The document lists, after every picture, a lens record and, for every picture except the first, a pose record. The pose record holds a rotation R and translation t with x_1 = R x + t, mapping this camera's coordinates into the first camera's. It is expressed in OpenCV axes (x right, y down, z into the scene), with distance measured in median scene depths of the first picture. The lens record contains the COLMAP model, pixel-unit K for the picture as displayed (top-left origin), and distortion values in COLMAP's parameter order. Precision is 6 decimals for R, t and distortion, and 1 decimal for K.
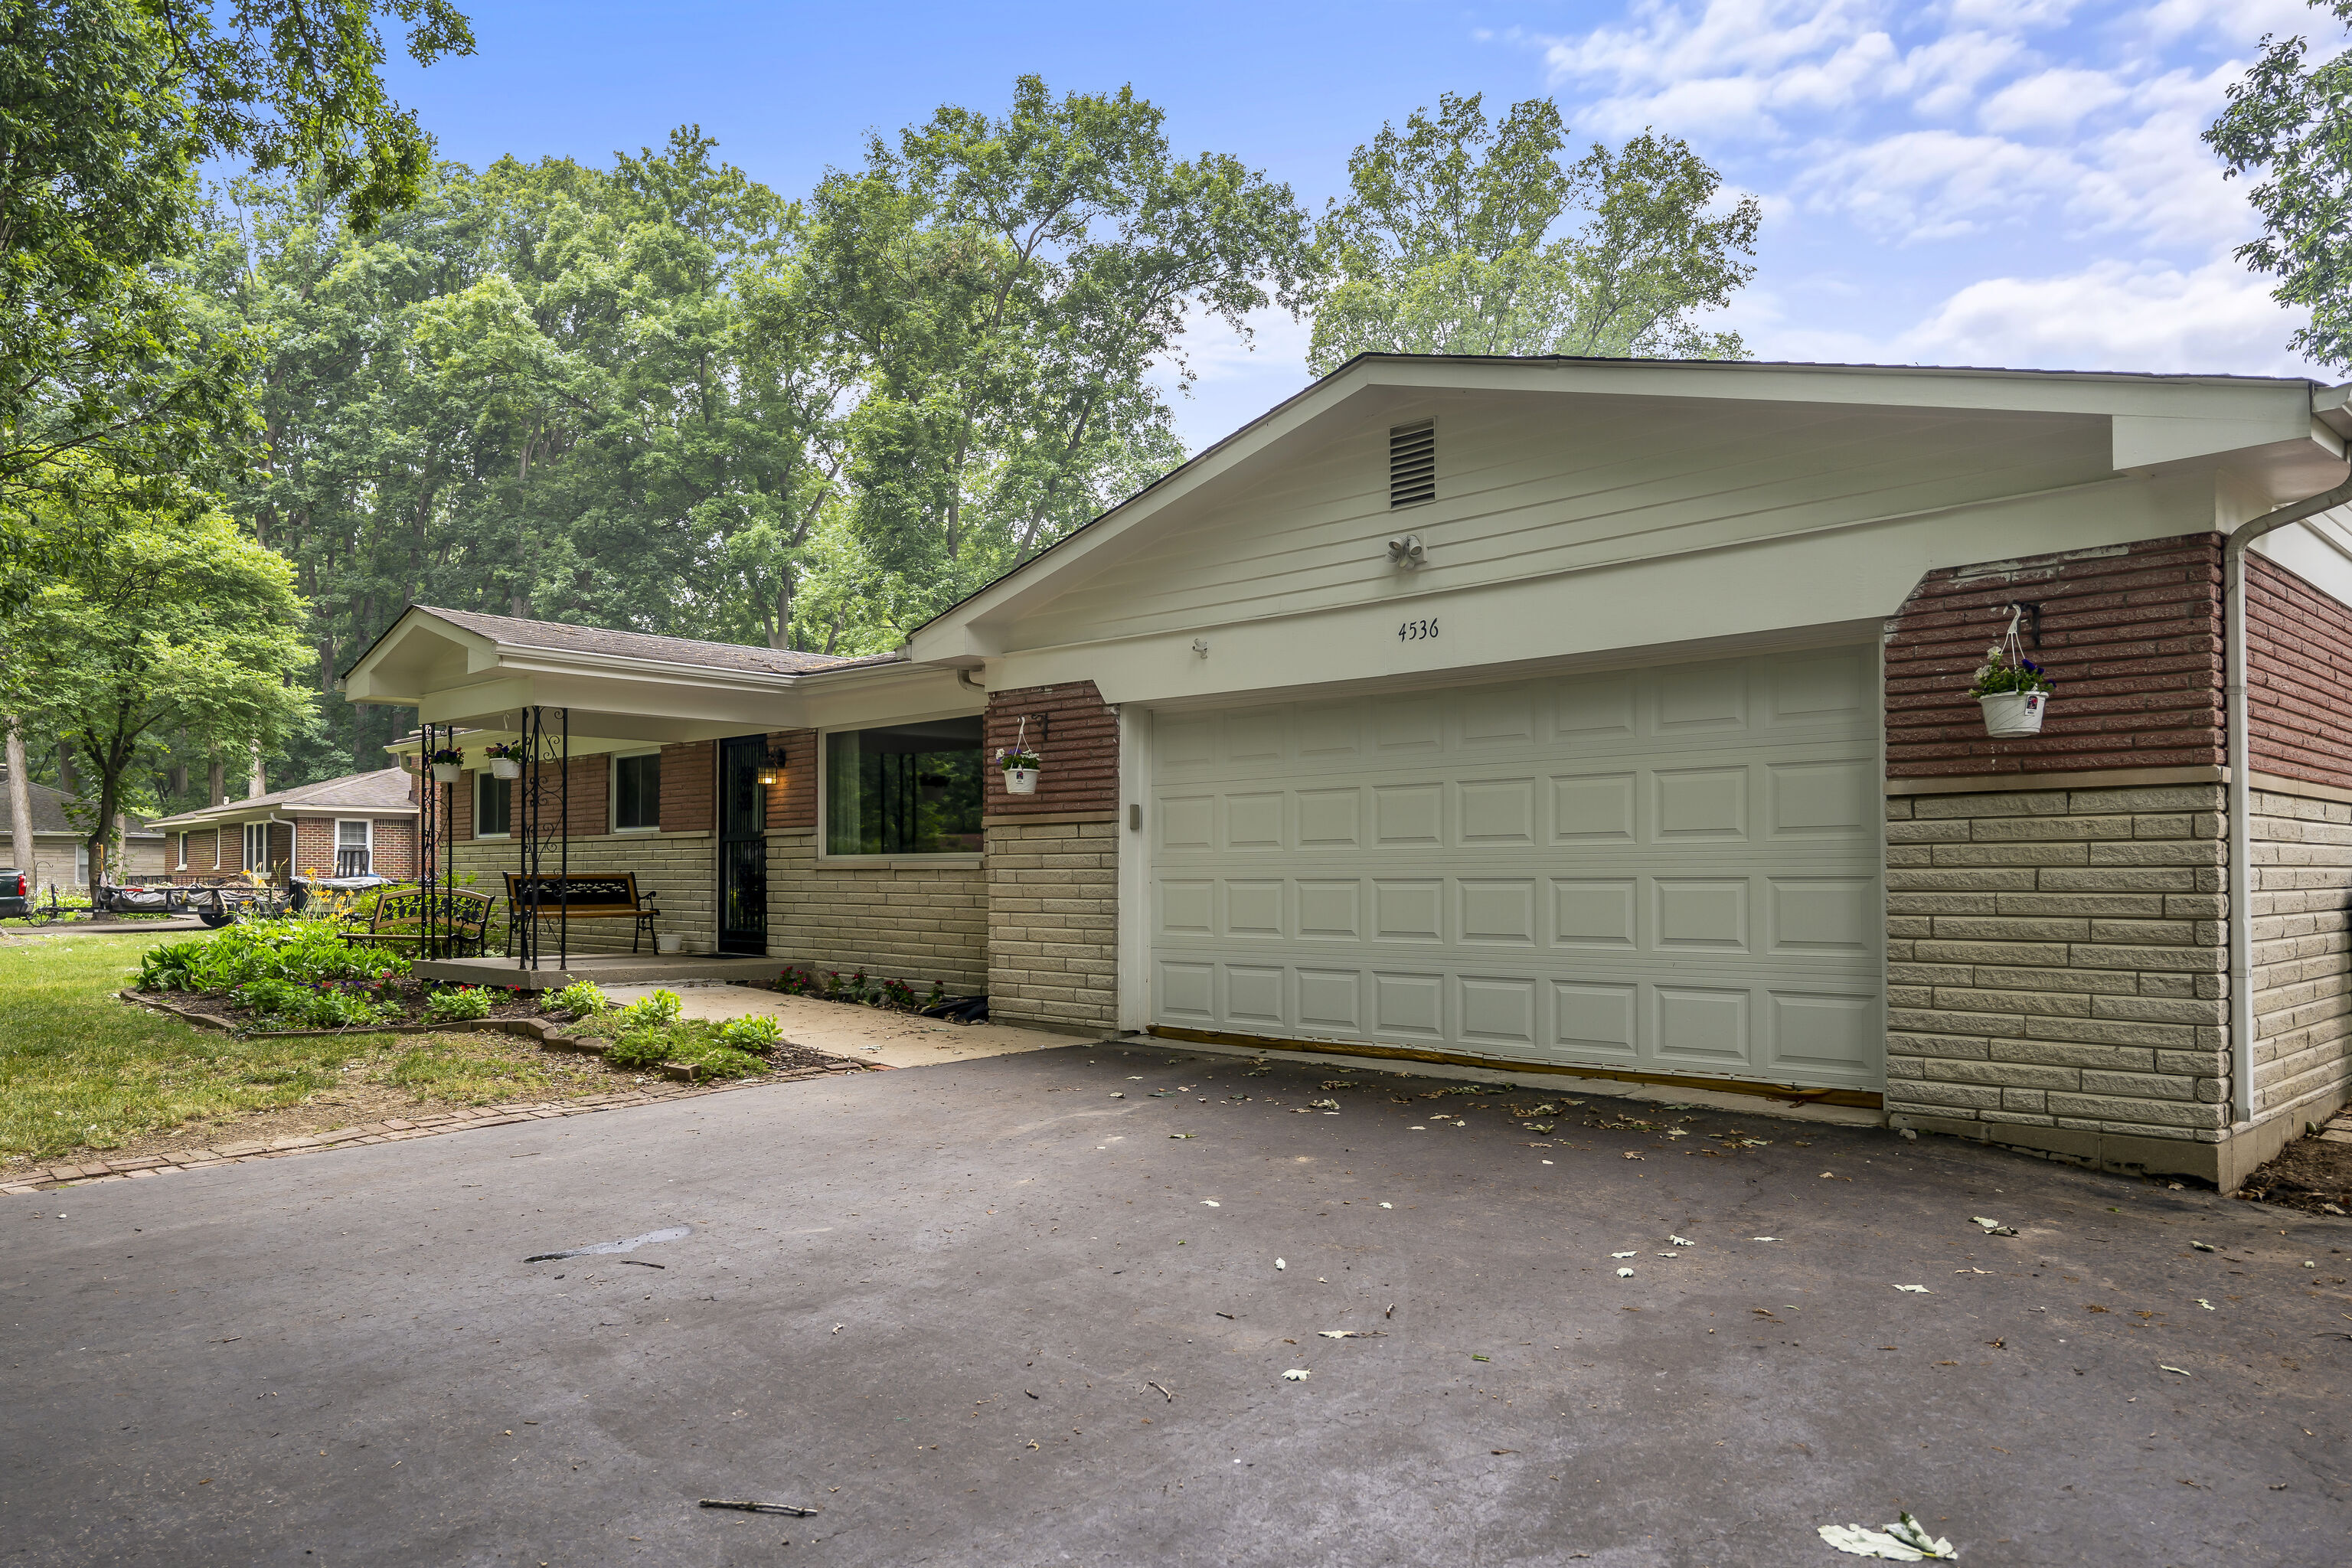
lens RADIAL K [[1577.8, 0, 1180.8], [0, 1577.8, 773.9], [0, 0, 1]] dist [-0.002245, -0.000987]
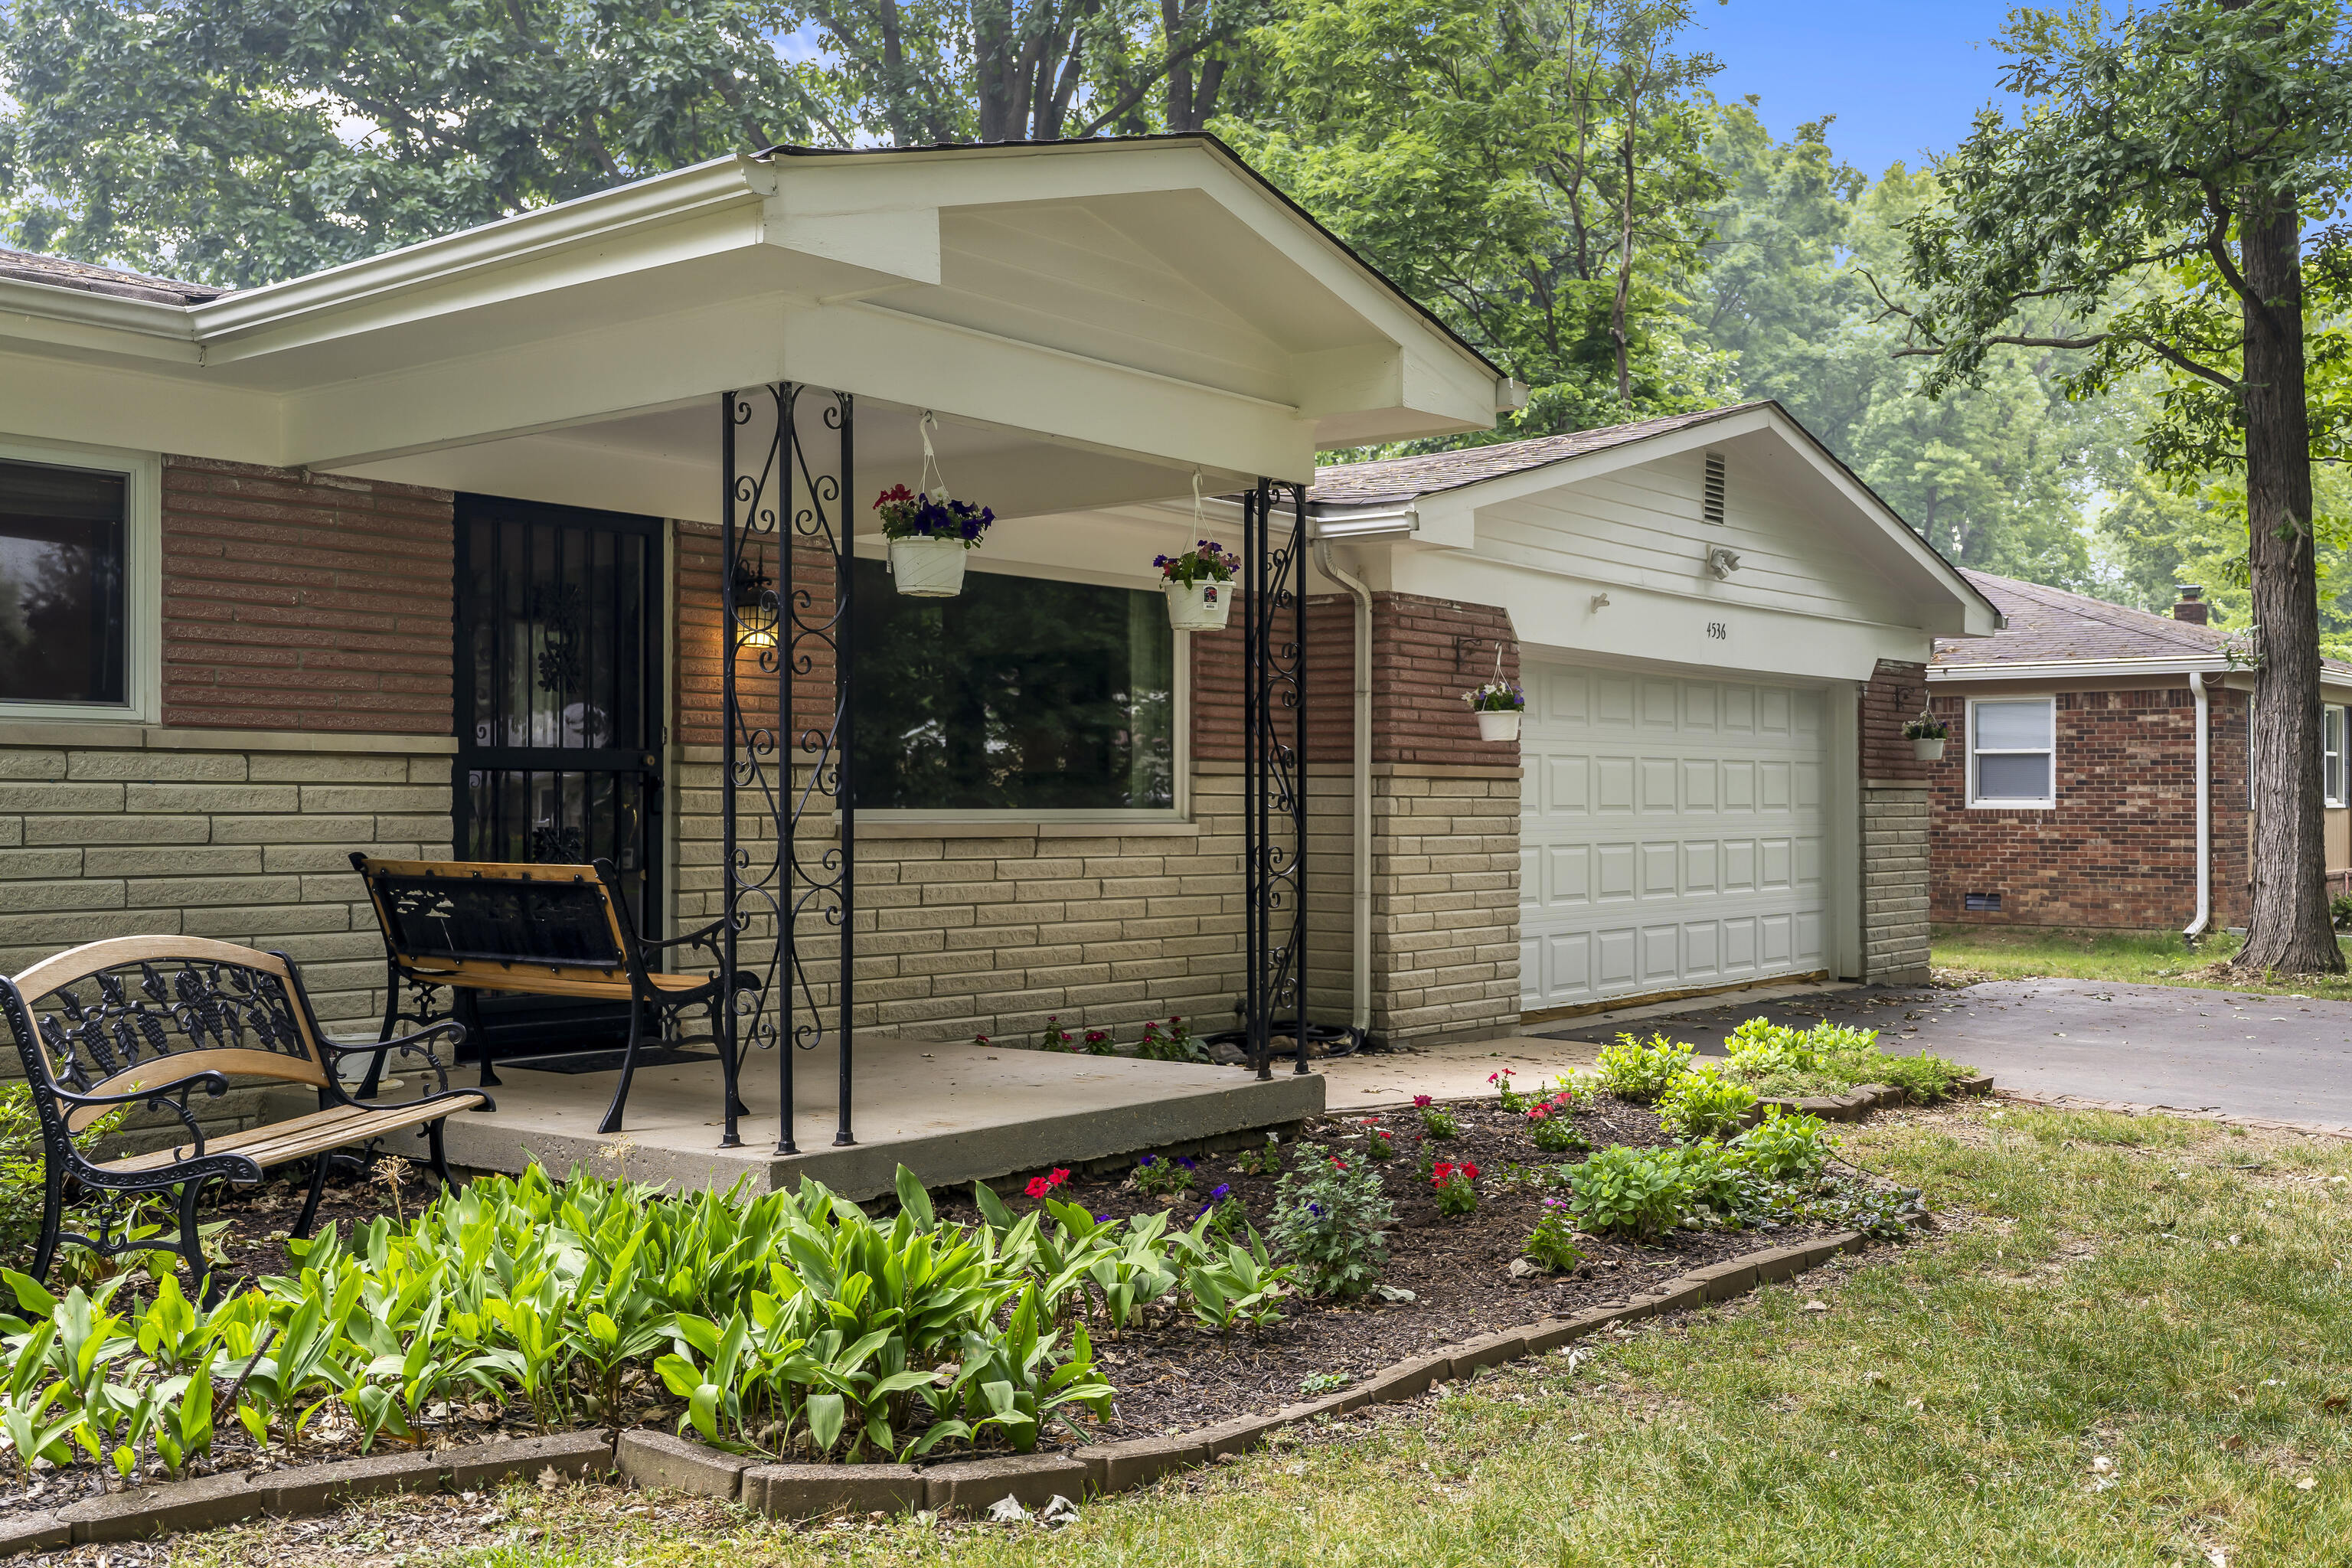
lens RADIAL K [[2350.6, 0, 1176.0], [0, 2350.6, 795.8], [0, 0, 1]] dist [-0.001197, 0.000000]
pose [[-0.112611, 0.021958, 0.993396, -1.263545], [-0.049352, 0.998398, -0.027663, 0.082089], [-0.992413, -0.052141, -0.111347, 1.301375]]
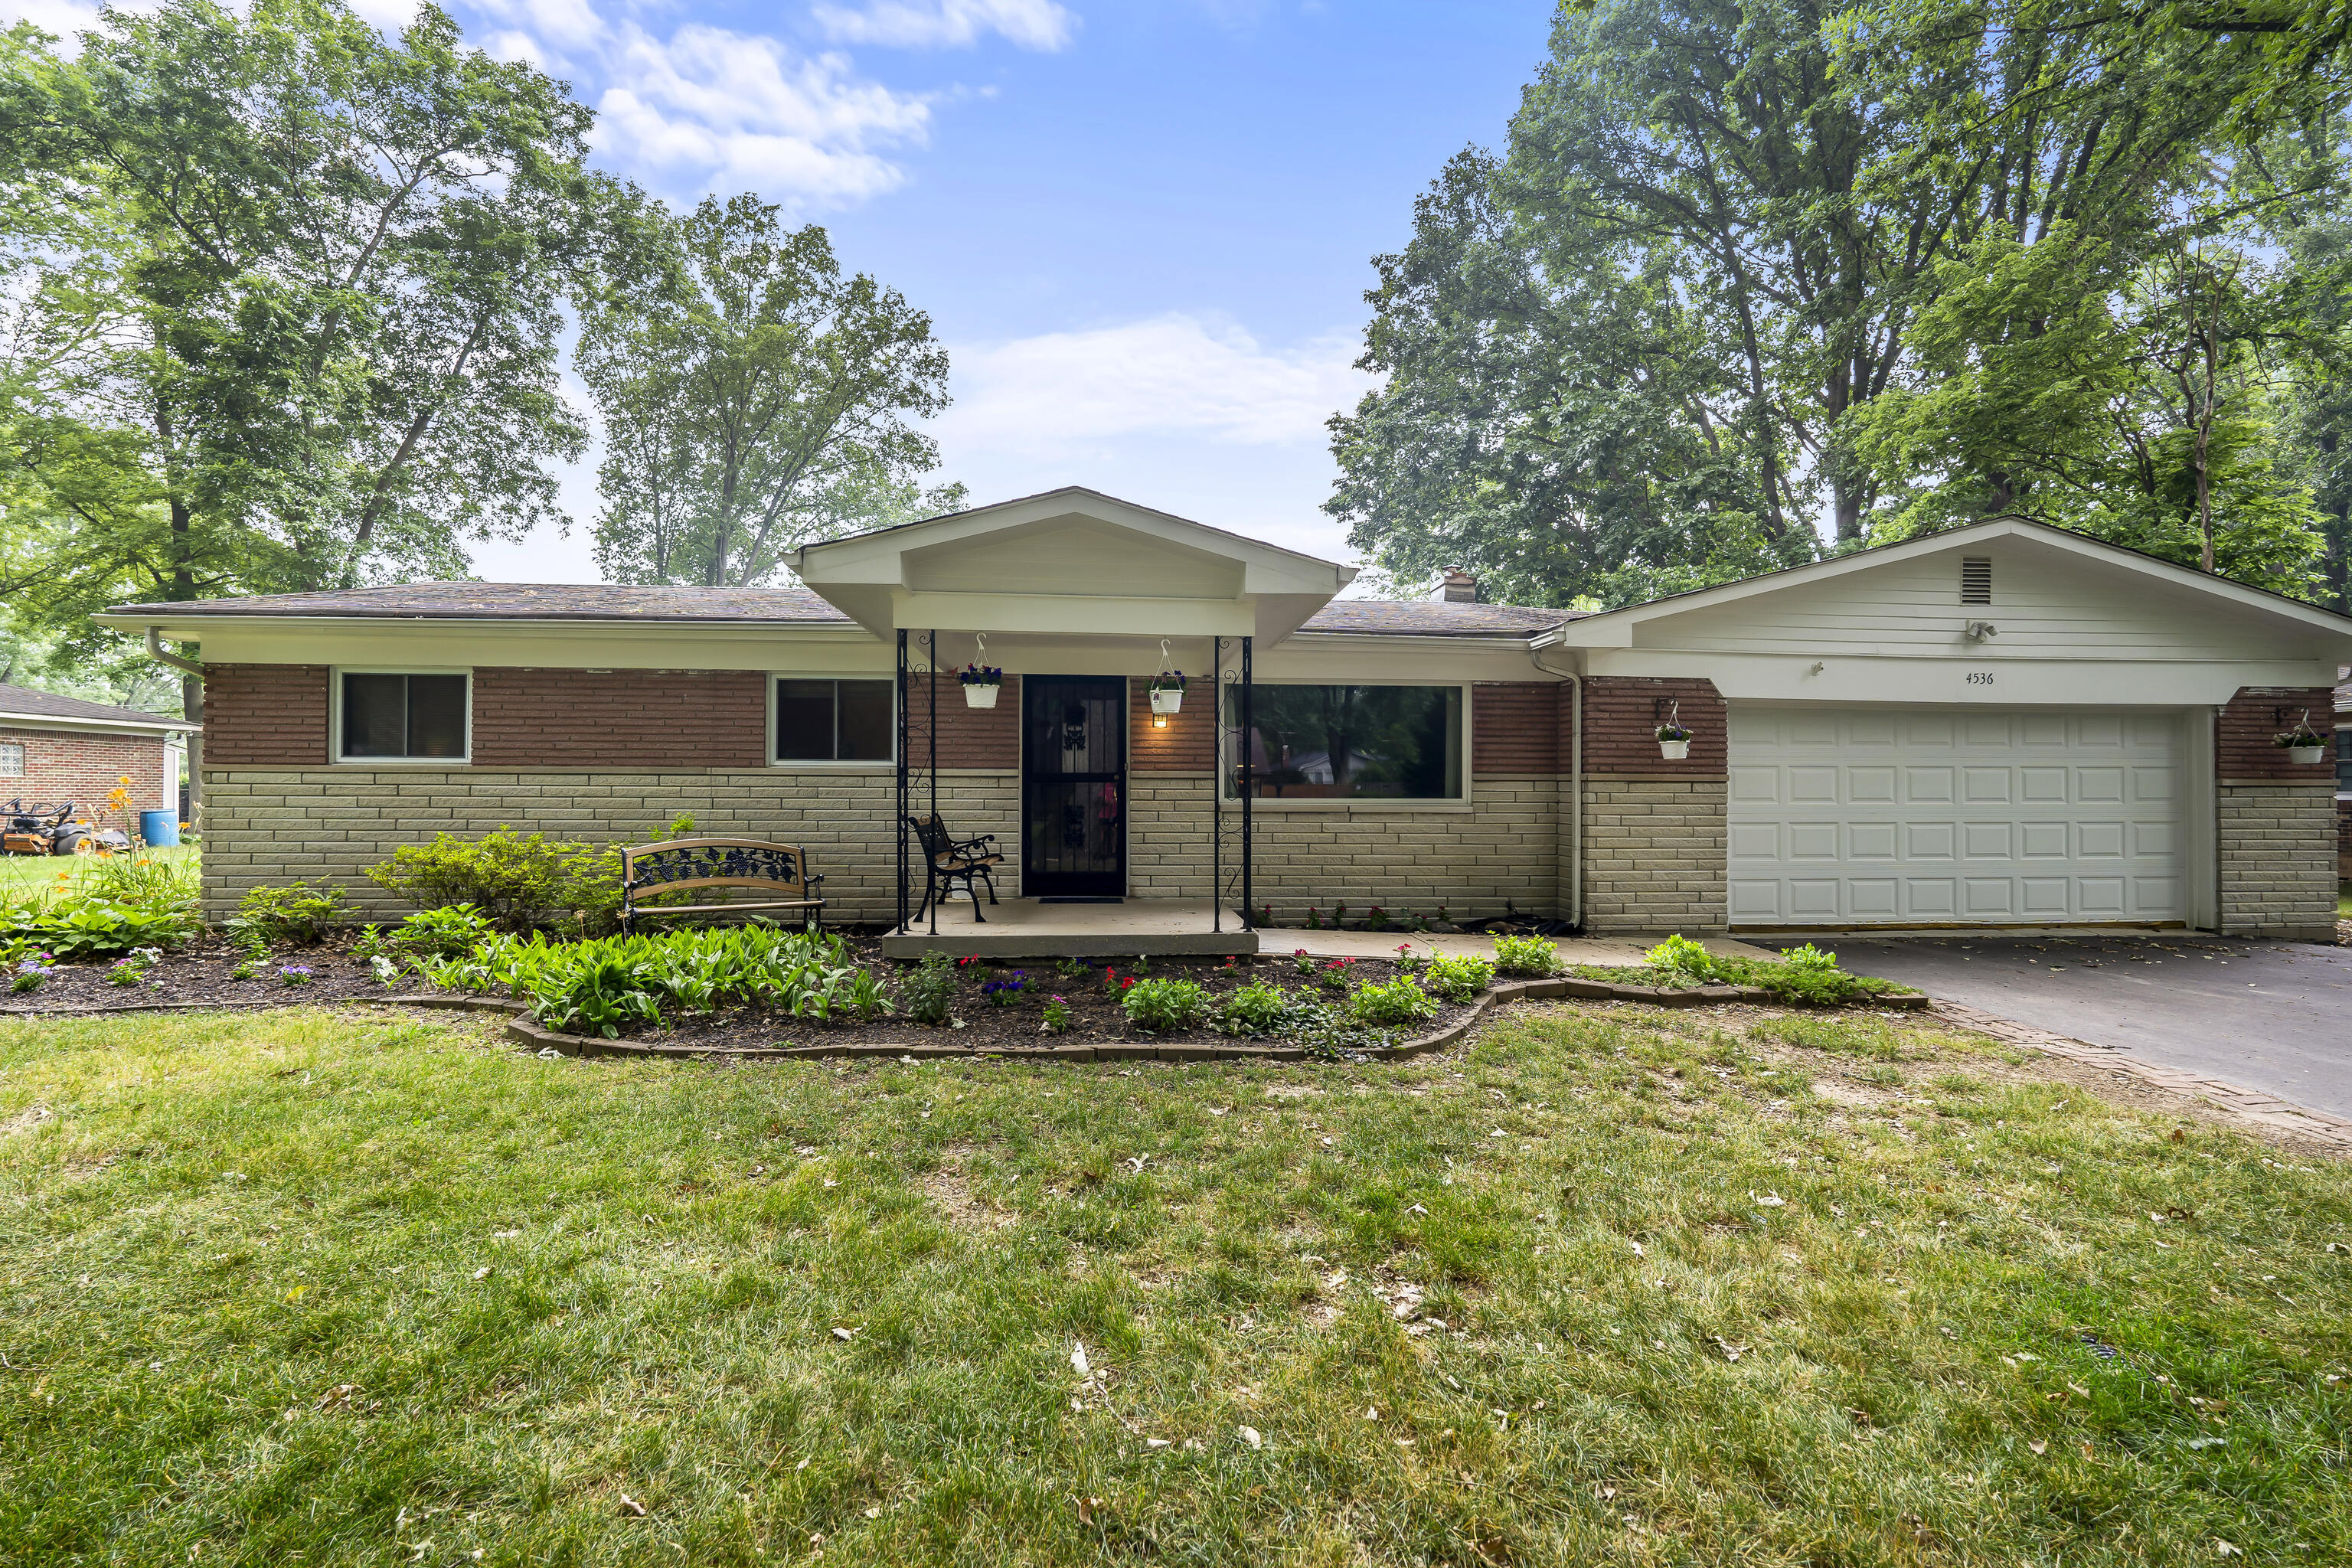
lens RADIAL K [[1052.8, 0, 1192.7], [0, 1052.8, 796.6], [0, 0, 1]] dist [-0.006796, 0.001117]
pose [[0.650692, 0.018560, 0.759115, -1.038835], [-0.053872, 0.998310, 0.021770, 0.047643], [-0.757428, -0.055061, 0.650593, 0.736933]]
